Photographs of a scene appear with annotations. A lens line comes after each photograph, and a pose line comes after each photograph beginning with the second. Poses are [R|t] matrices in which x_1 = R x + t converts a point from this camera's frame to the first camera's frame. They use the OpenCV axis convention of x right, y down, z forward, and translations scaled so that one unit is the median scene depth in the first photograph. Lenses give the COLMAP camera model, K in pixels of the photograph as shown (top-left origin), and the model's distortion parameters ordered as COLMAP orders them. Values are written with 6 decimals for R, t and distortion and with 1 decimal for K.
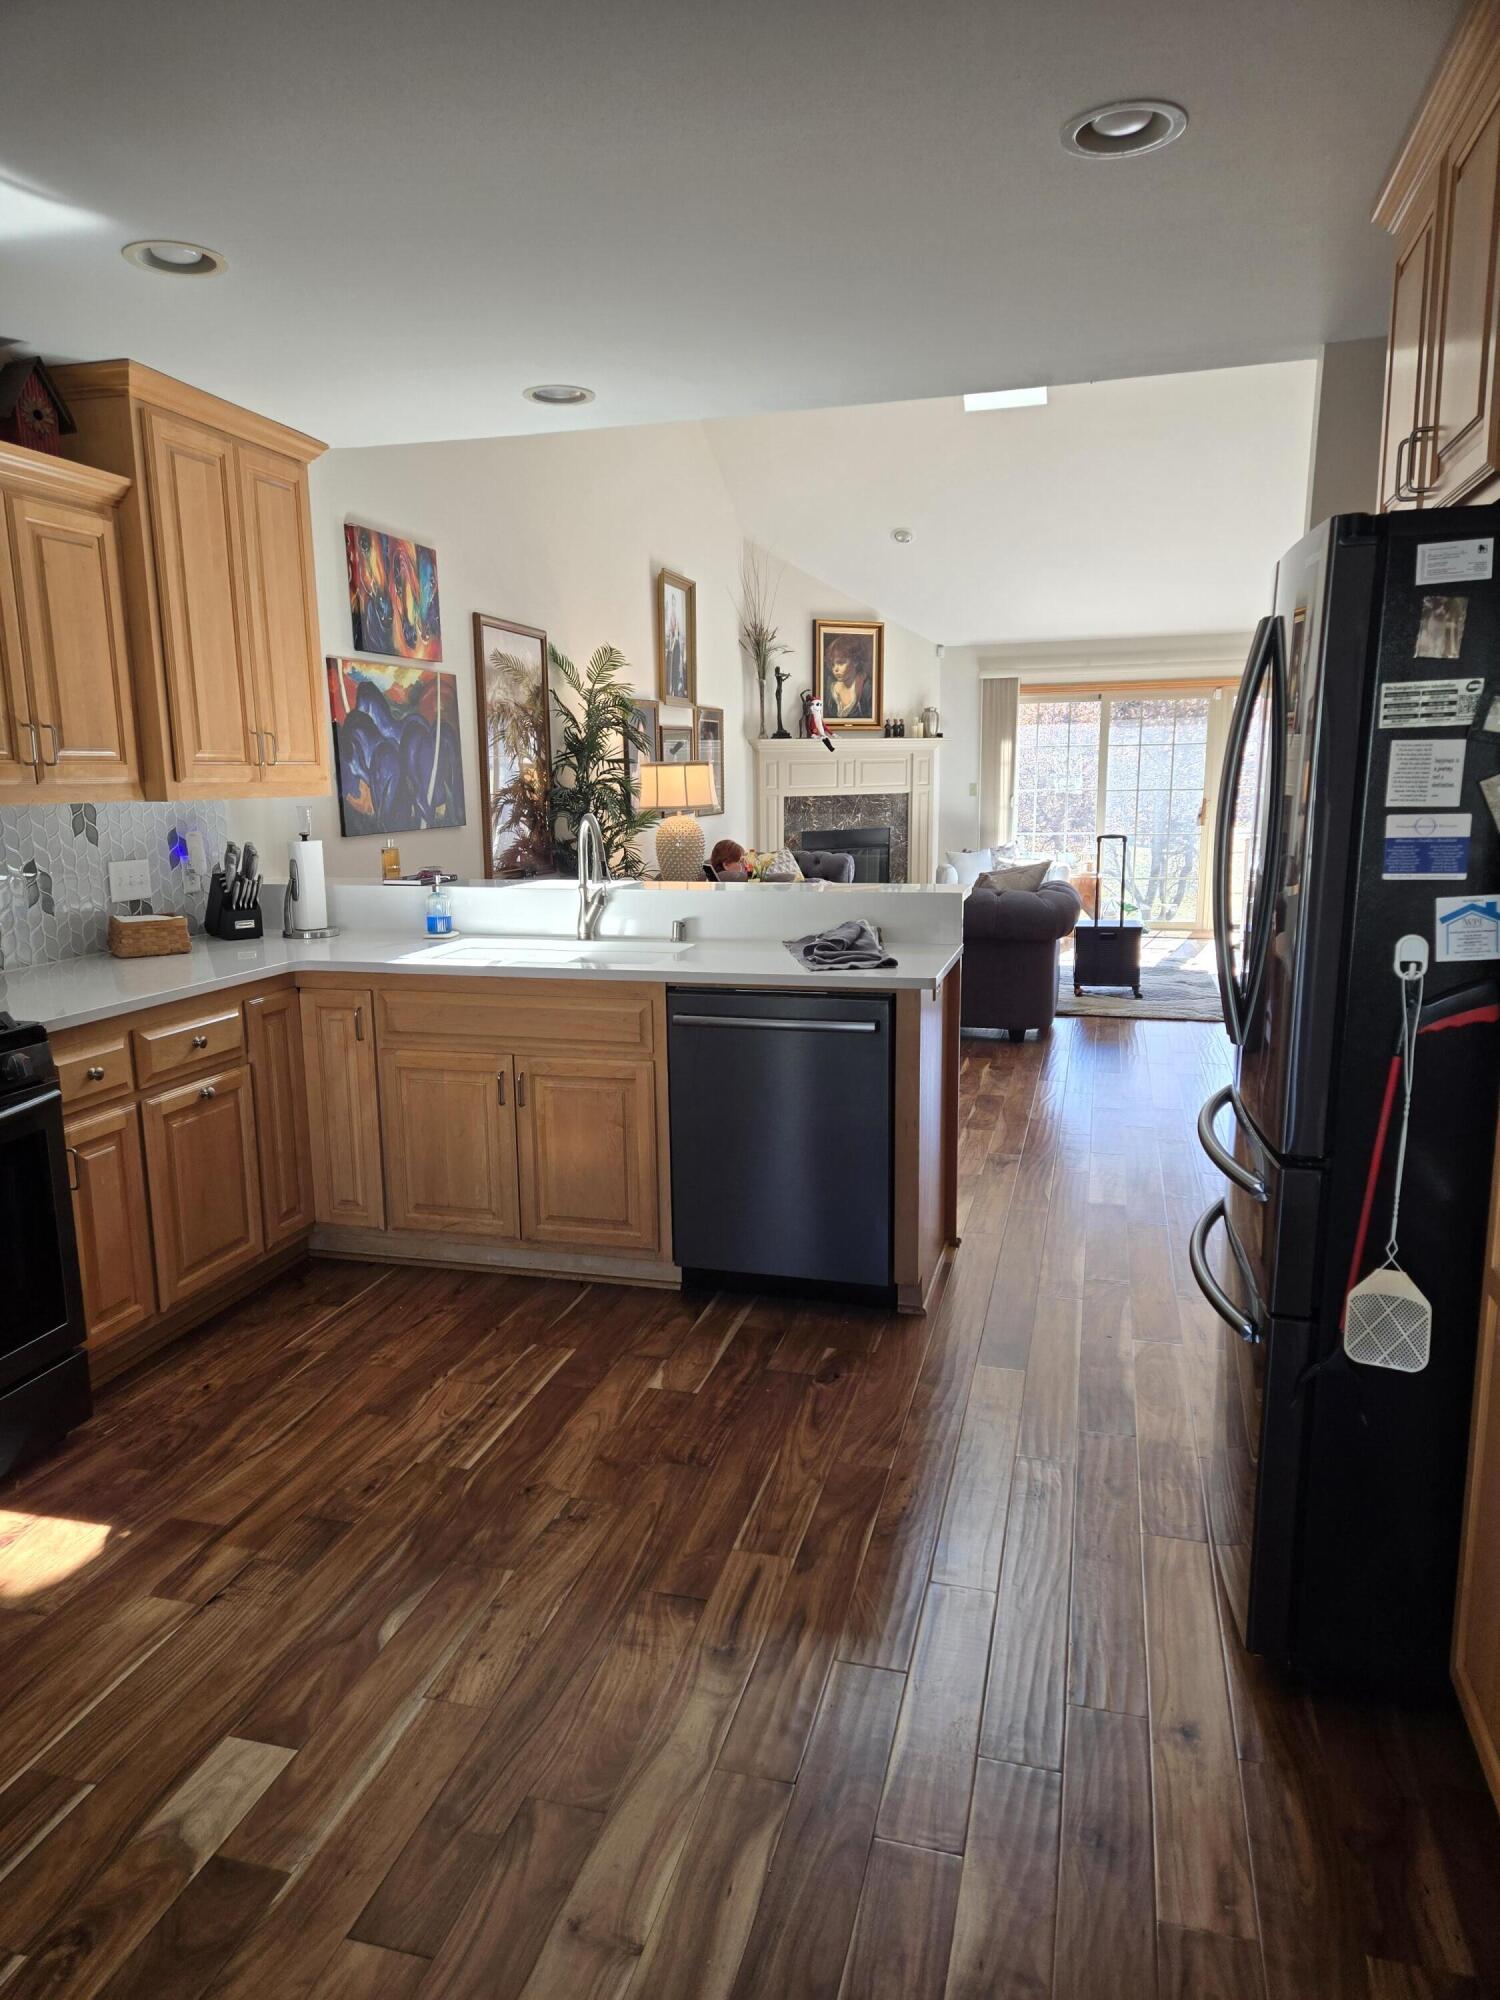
lens RADIAL K [[1322.3, 0, 742.3], [0, 1322.3, 1020.0], [0, 0, 1]] dist [0.081911, -0.068752]
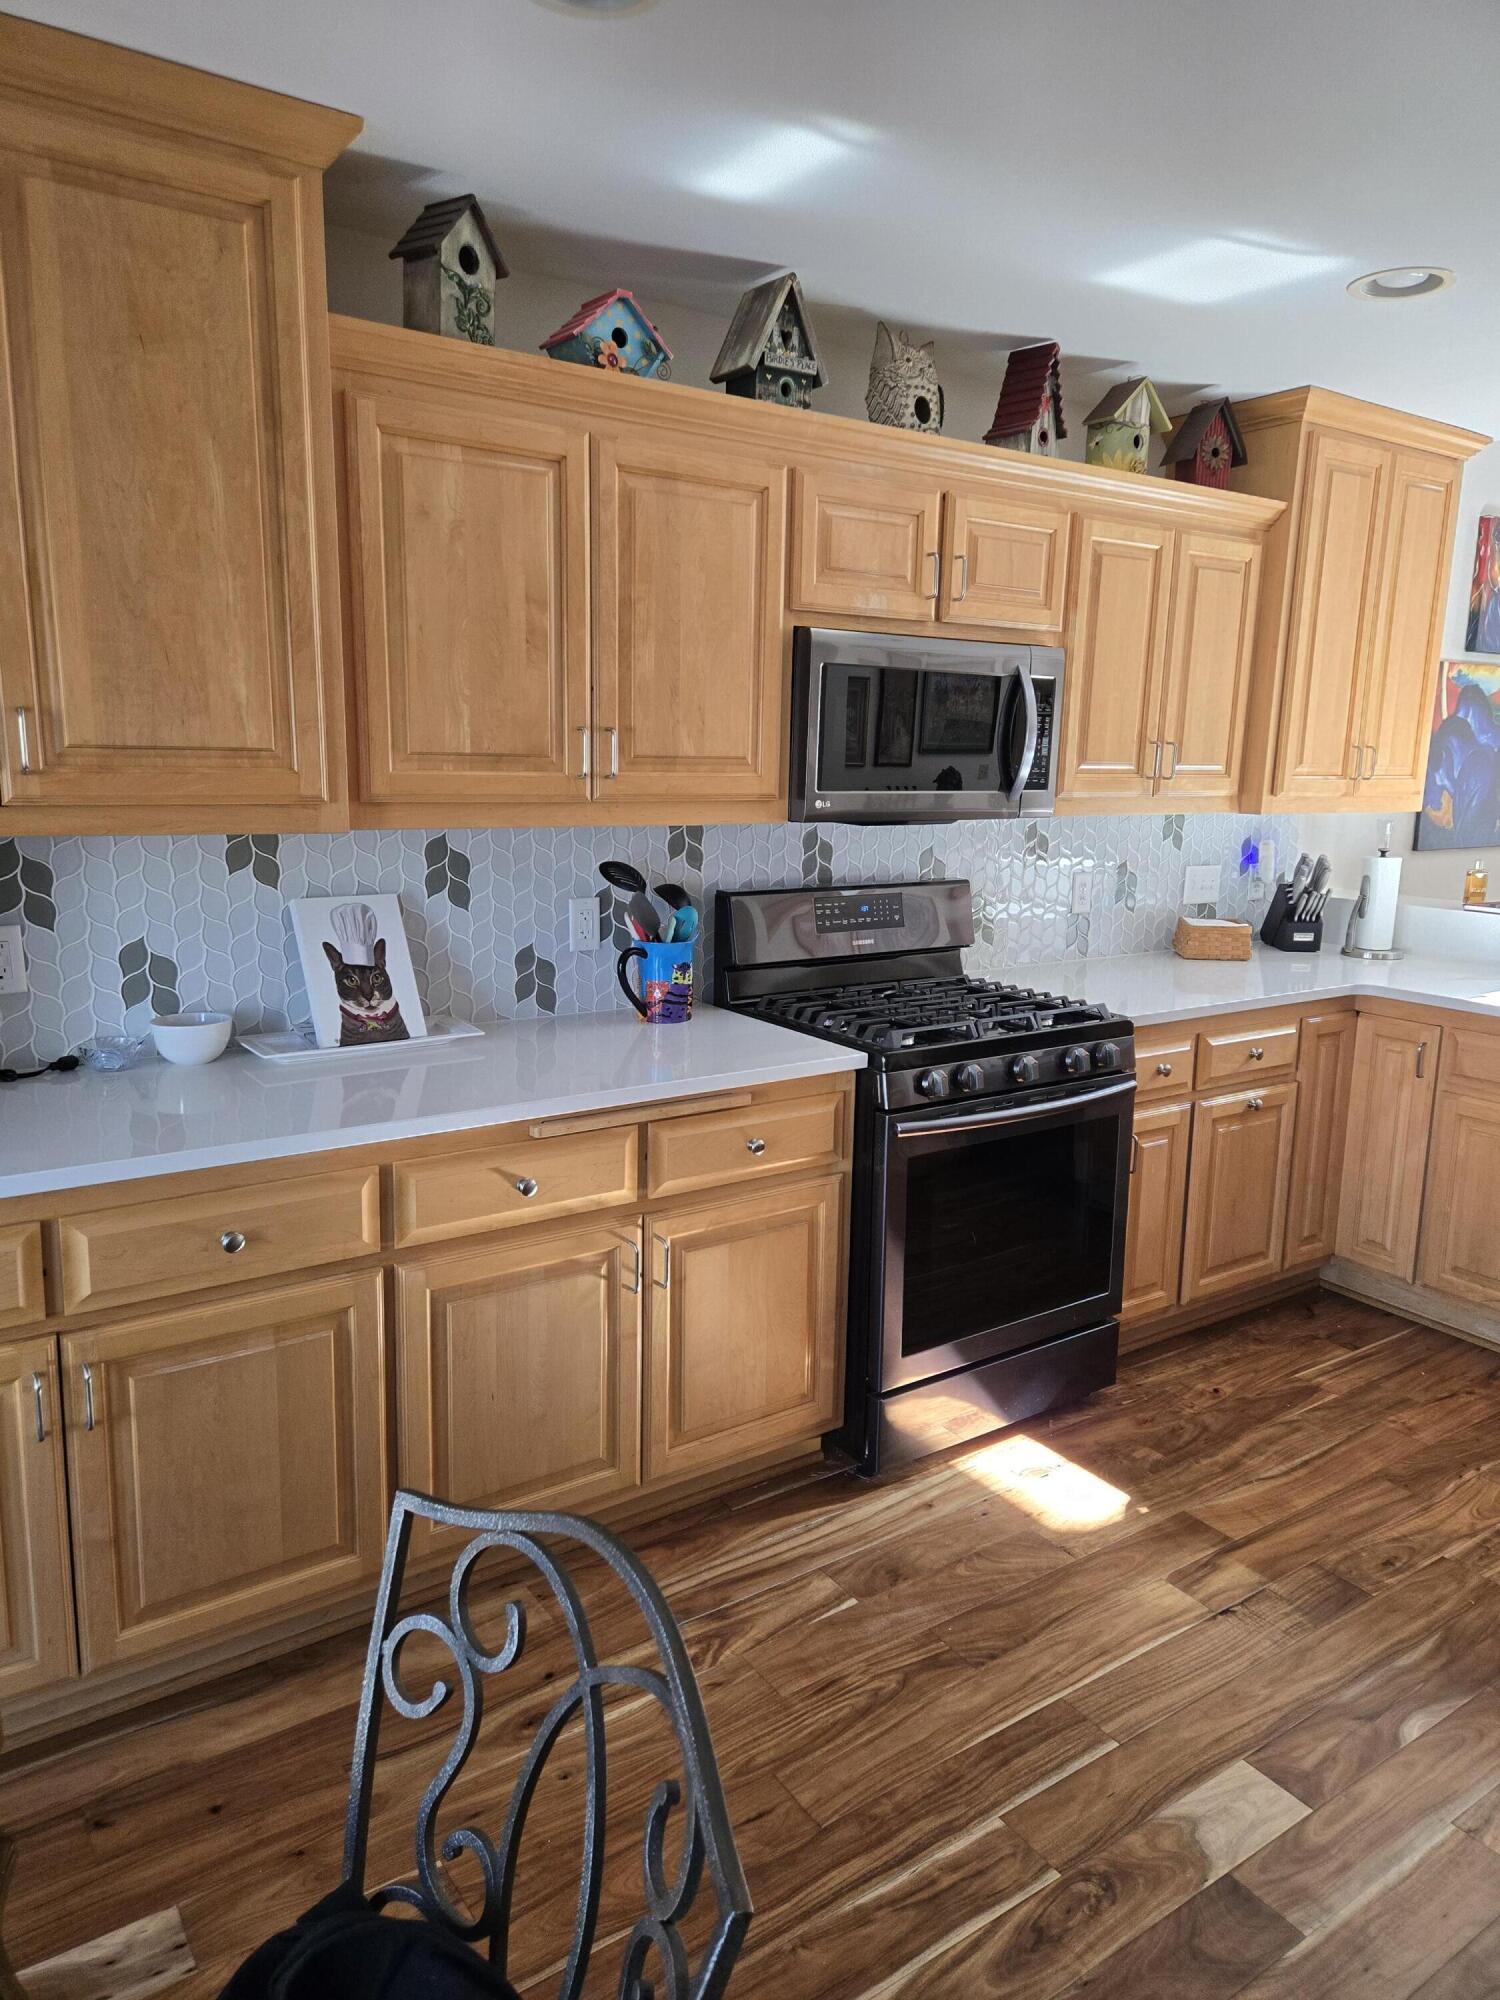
lens RADIAL K [[1338.8, 0, 761.6], [0, 1338.8, 993.3], [0, 0, 1]] dist [0.087453, -0.073628]
pose [[0.768232, 0.142182, -0.624183, -0.056897], [-0.148563, 0.988002, 0.042207, -0.015407], [0.622695, 0.060306, 0.780138, -0.034196]]
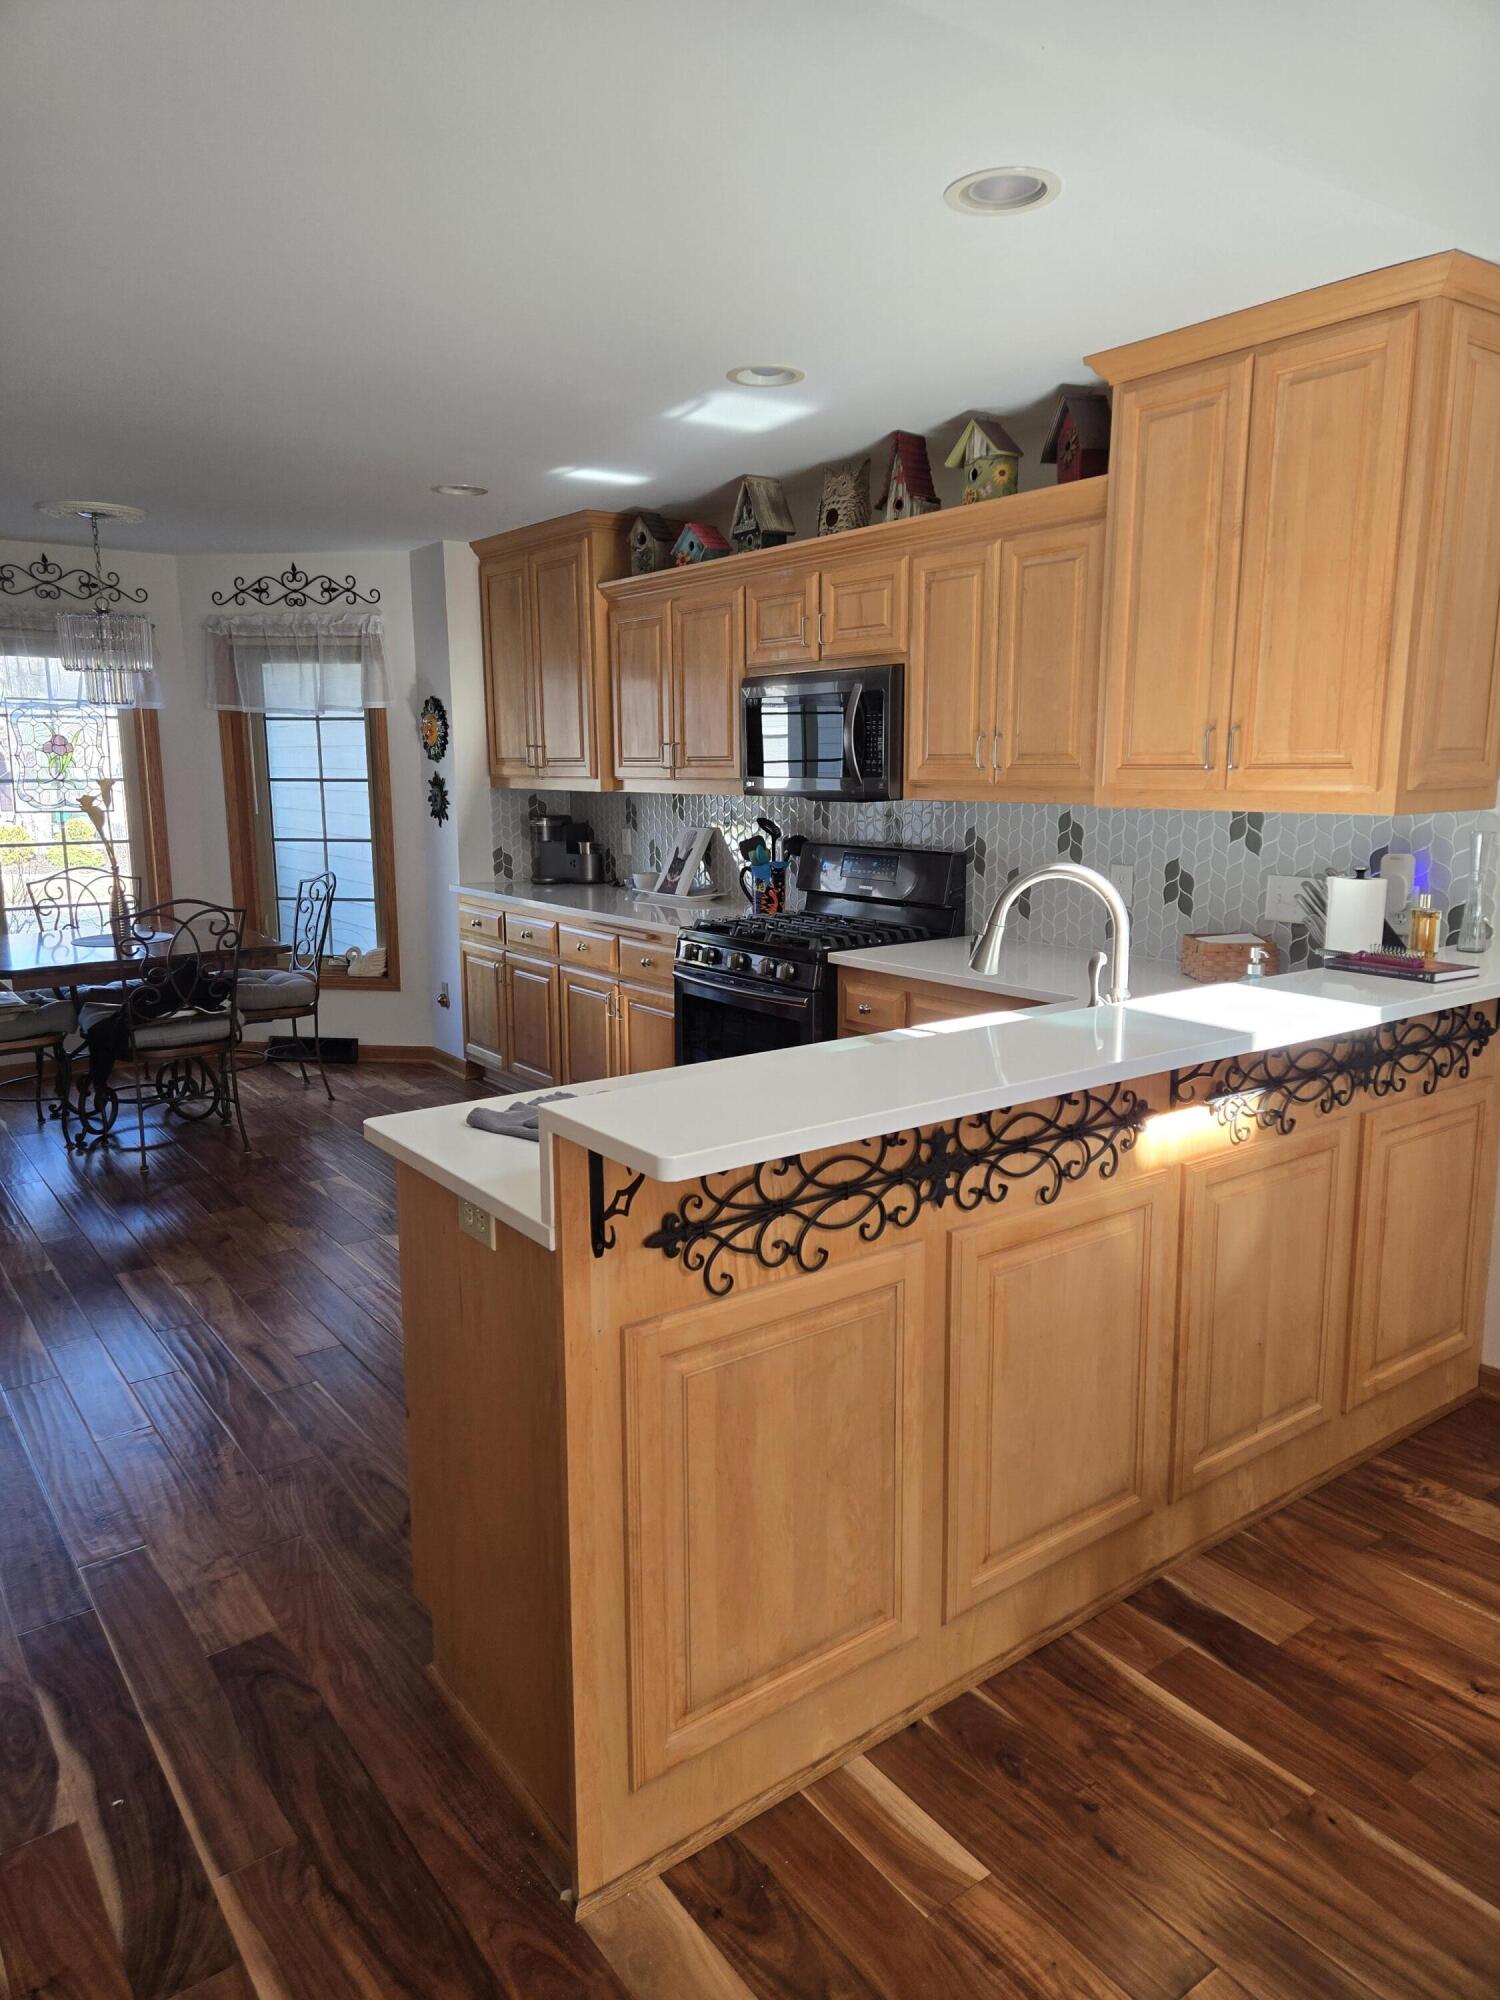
lens RADIAL K [[1338.8, 0, 761.6], [0, 1338.8, 993.3], [0, 0, 1]] dist [0.087453, -0.073628]
pose [[-0.612687, 0.152306, -0.775511, 0.458827], [-0.133851, 0.947083, 0.291750, -0.270038], [0.778908, 0.282554, -0.559879, 1.307940]]
